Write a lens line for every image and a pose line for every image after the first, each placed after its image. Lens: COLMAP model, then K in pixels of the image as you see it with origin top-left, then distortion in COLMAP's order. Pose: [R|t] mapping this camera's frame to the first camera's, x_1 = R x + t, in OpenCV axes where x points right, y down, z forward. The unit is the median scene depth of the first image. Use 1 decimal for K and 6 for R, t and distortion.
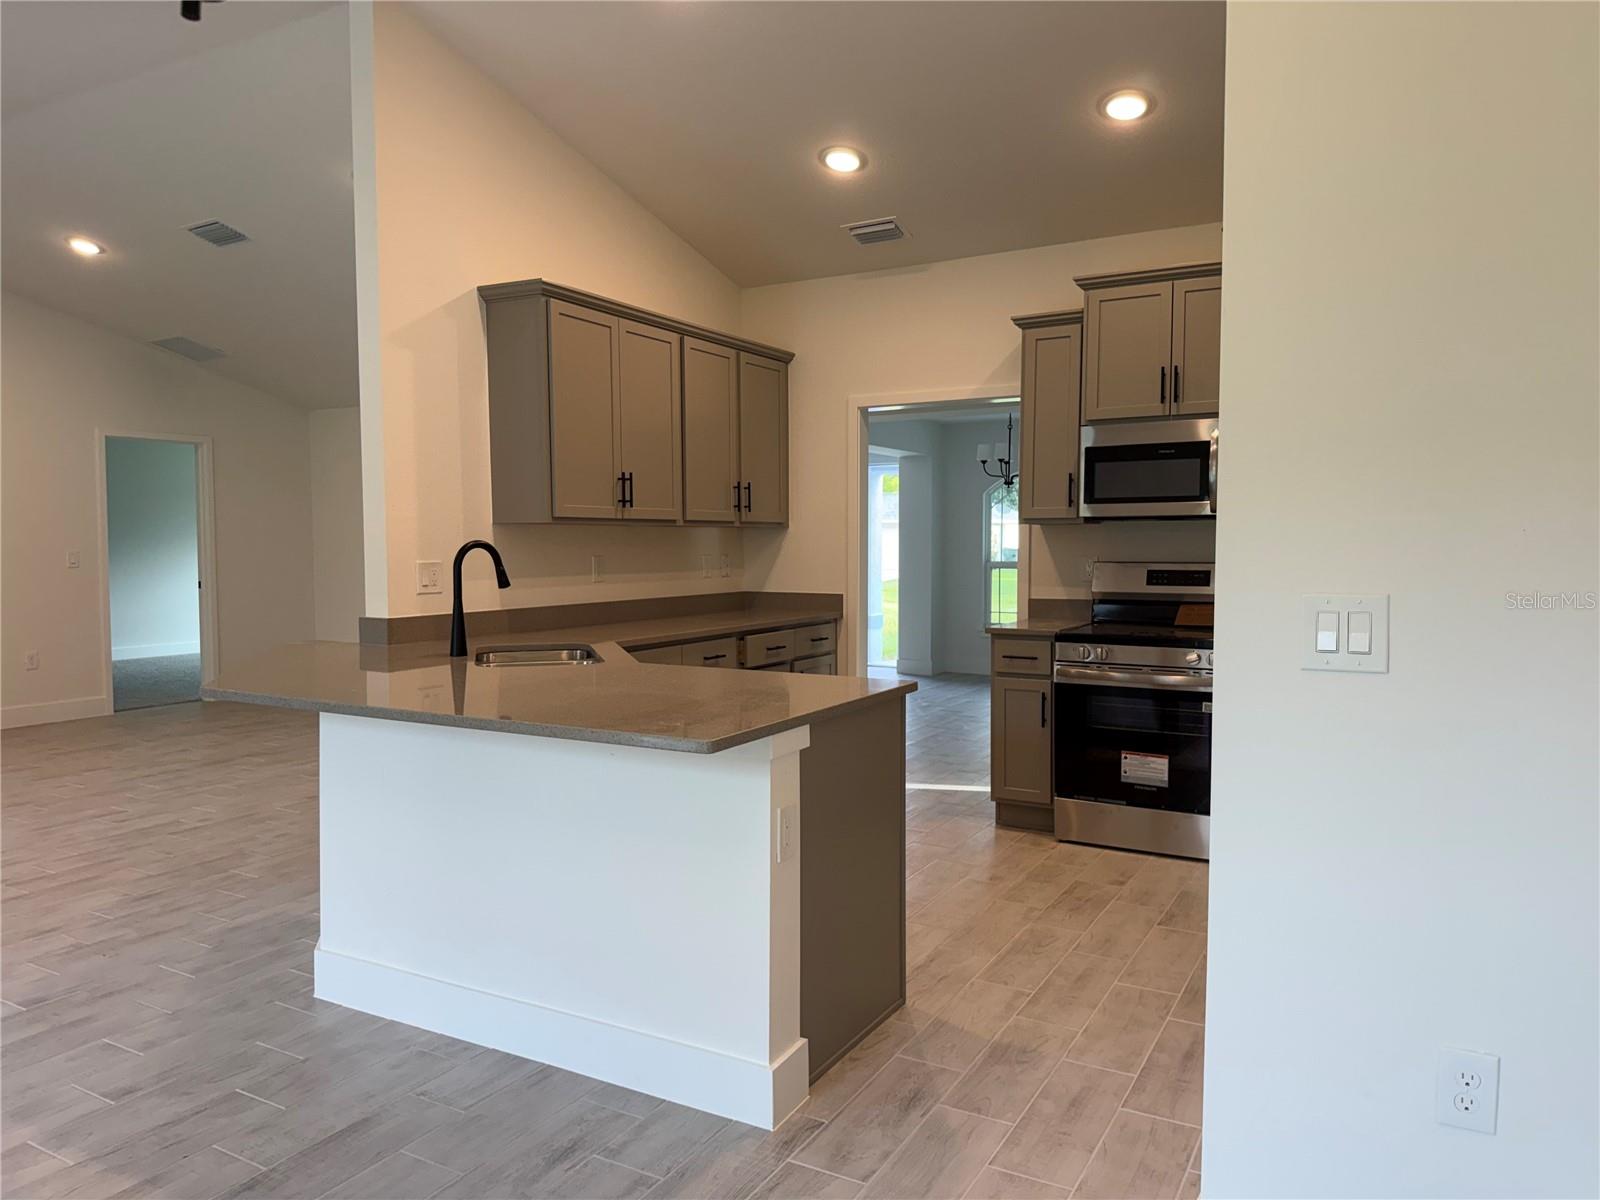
lens RADIAL K [[1166.4, 0, 800.0], [0, 1166.4, 600.0], [0, 0, 1]] dist [0.002613, -0.000299]
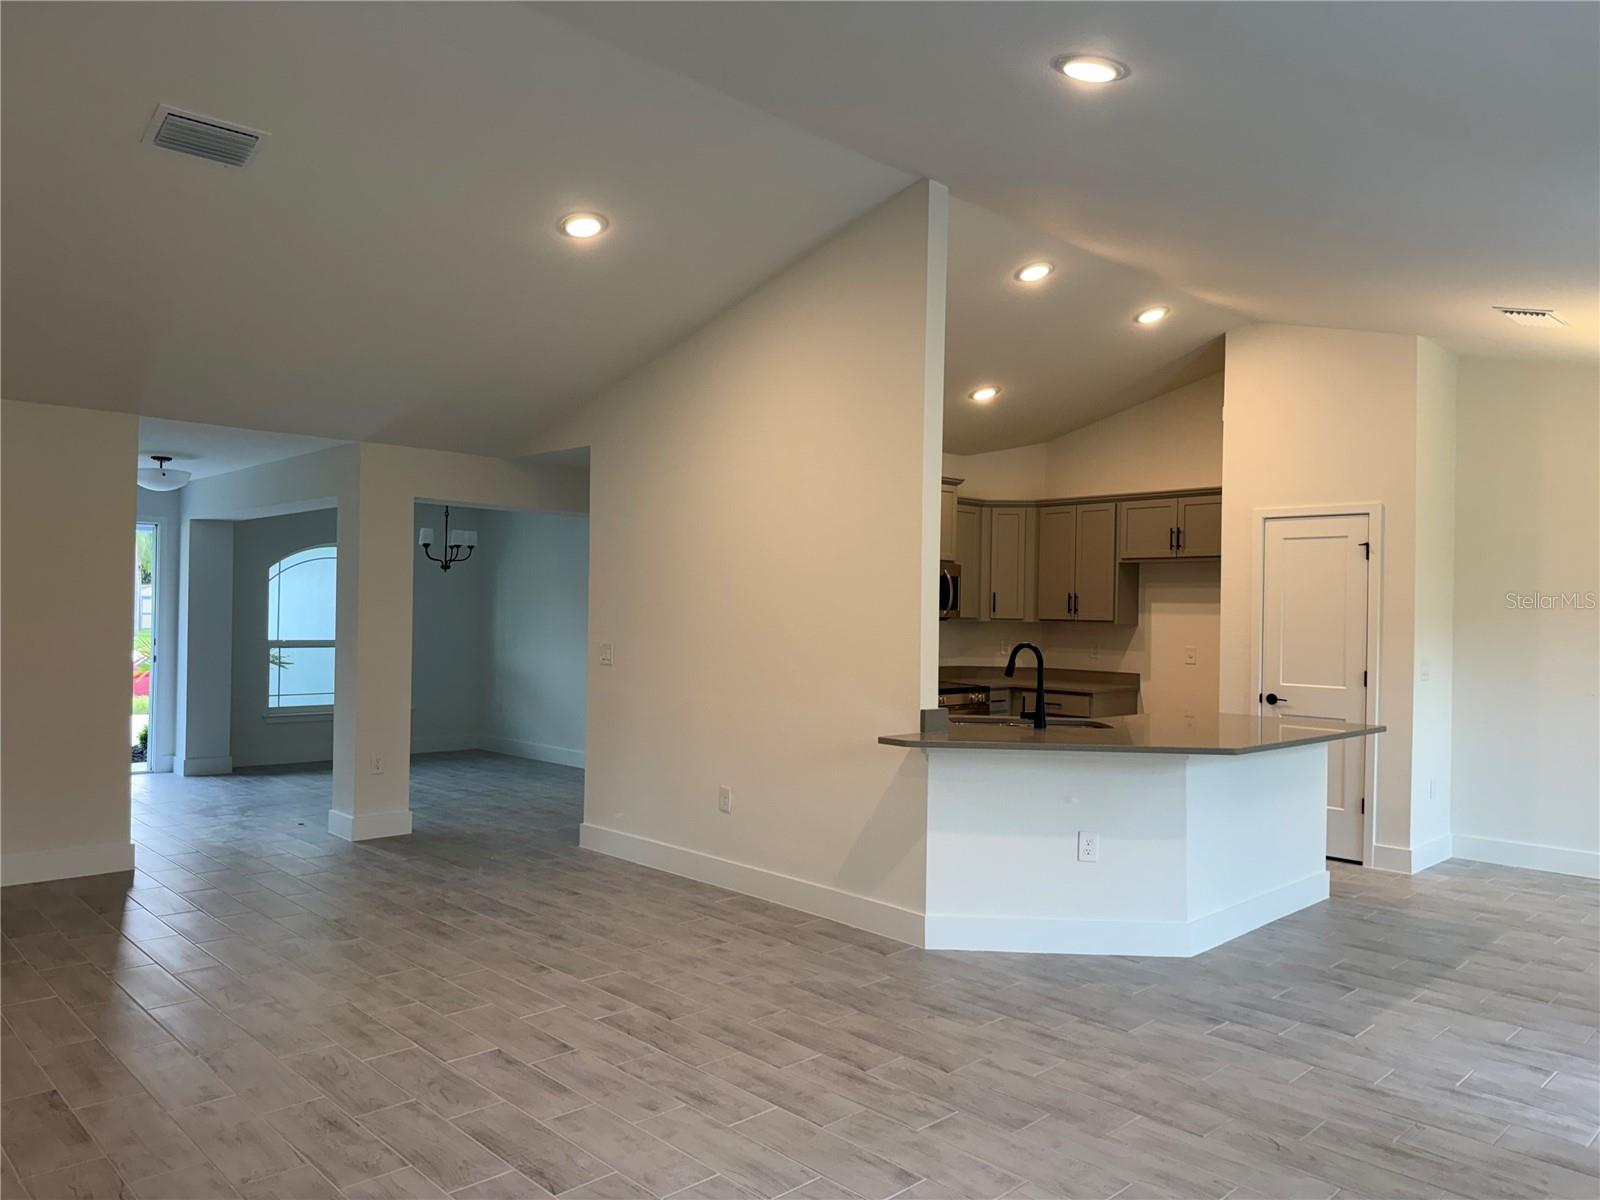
lens RADIAL K [[1131.3, 0, 800.0], [0, 1131.3, 600.0], [0, 0, 1]] dist [-0.059168, -0.000701]
pose [[0.299233, 0.004561, 0.954169, -1.605293], [0.046144, 0.998749, -0.019245, -0.080264], [-0.953064, 0.049787, 0.298648, 0.879321]]
